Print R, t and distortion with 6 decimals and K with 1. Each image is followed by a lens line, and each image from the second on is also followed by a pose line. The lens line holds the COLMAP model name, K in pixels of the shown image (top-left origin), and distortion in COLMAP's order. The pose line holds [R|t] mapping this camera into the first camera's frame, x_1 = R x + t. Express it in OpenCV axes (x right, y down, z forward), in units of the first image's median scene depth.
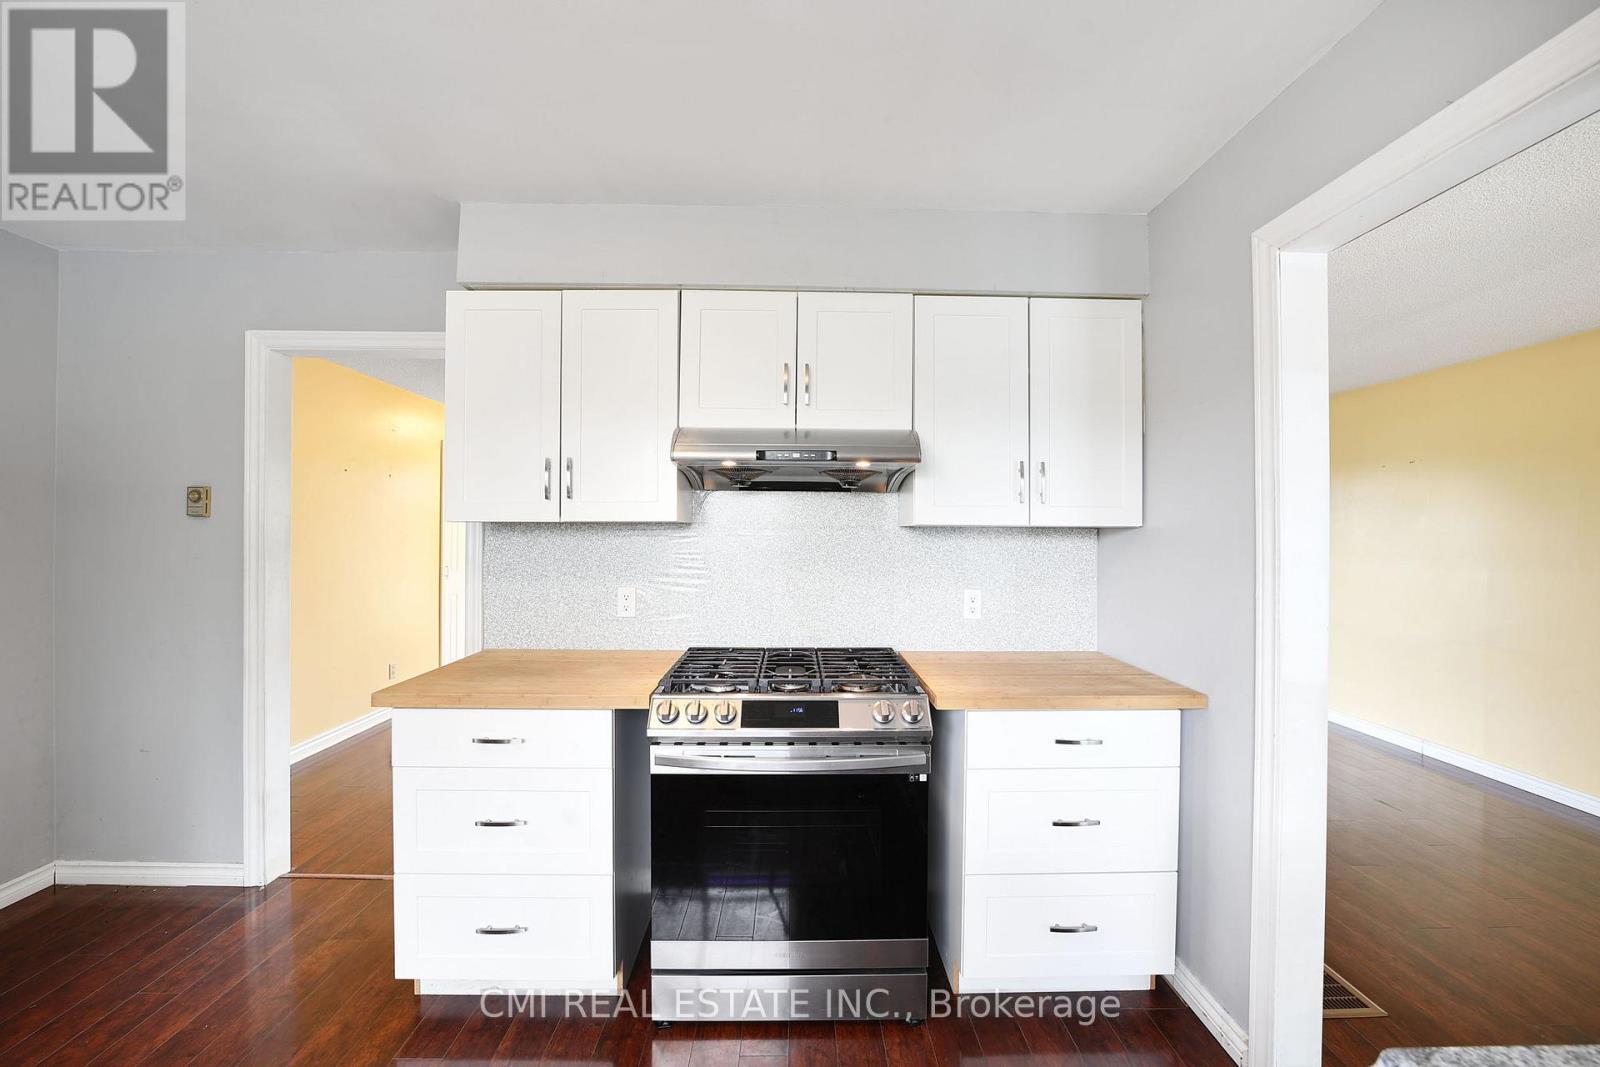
lens RADIAL K [[625.3, 0, 802.9], [0, 625.3, 530.3], [0, 0, 1]] dist [-0.029943, -0.000014]
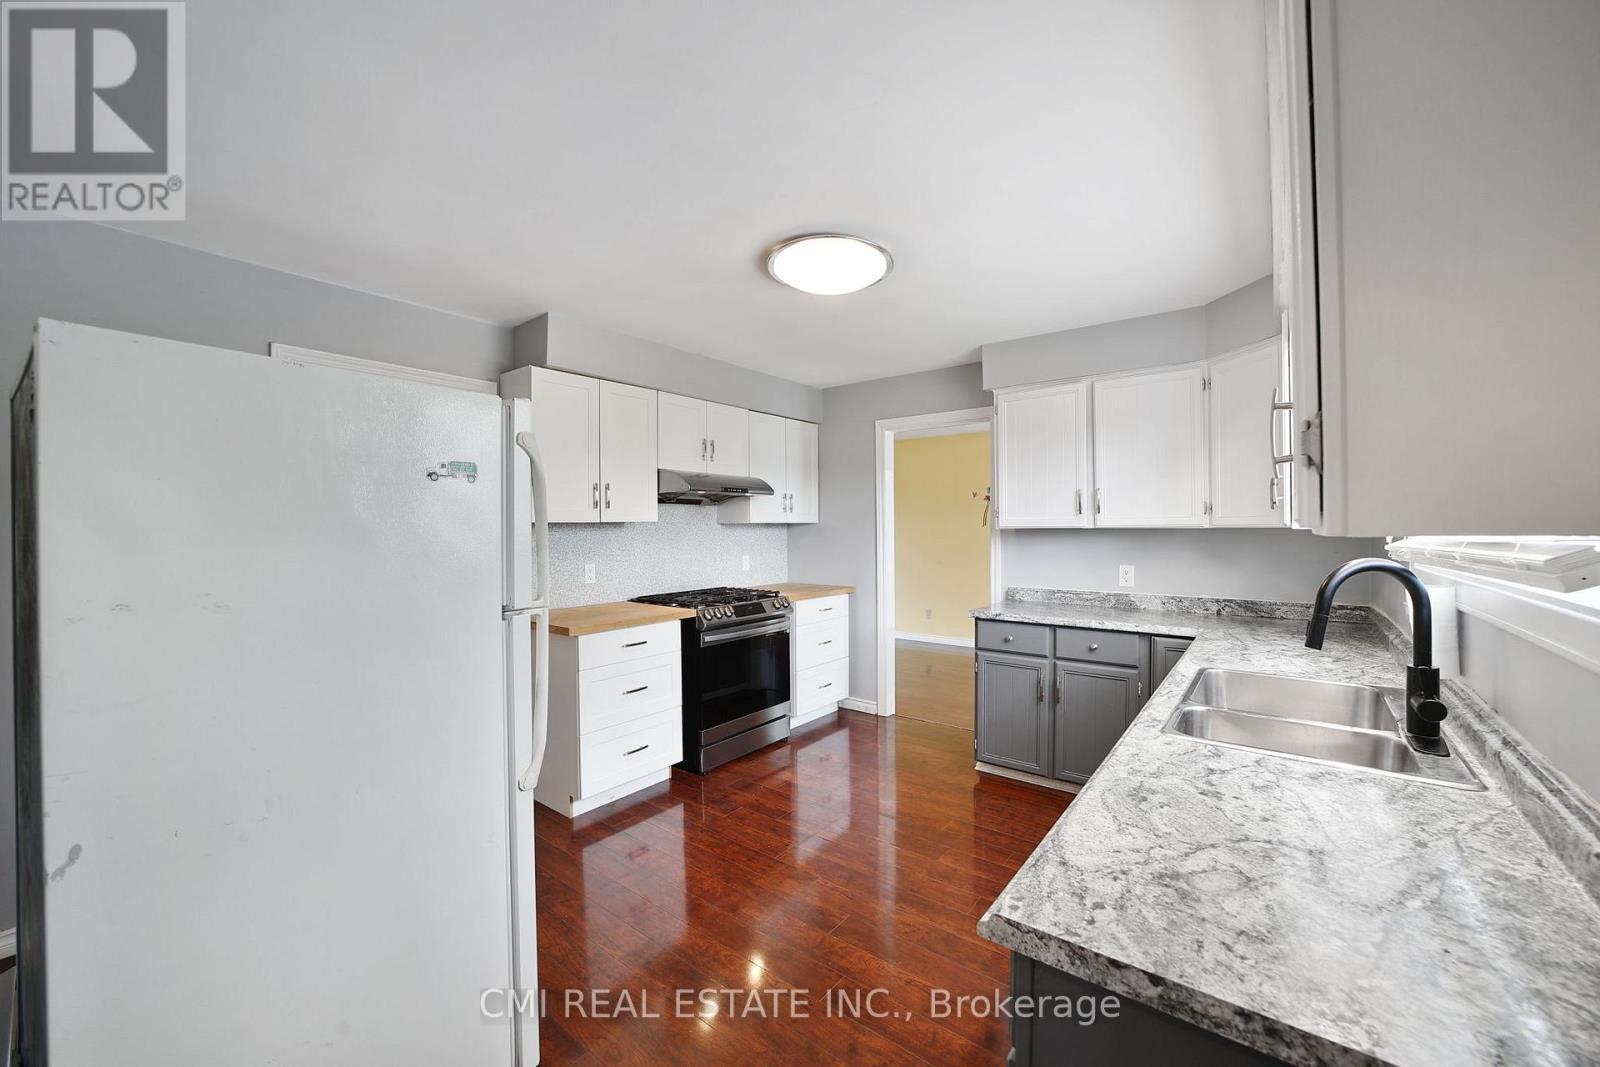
lens RADIAL K [[625.3, 0, 802.9], [0, 625.3, 530.3], [0, 0, 1]] dist [-0.029943, -0.000014]
pose [[0.634118, -0.016332, 0.773064, -1.319300], [0.007806, 0.999861, 0.014720, -0.013481], [-0.773197, -0.003300, 0.634157, -0.448106]]
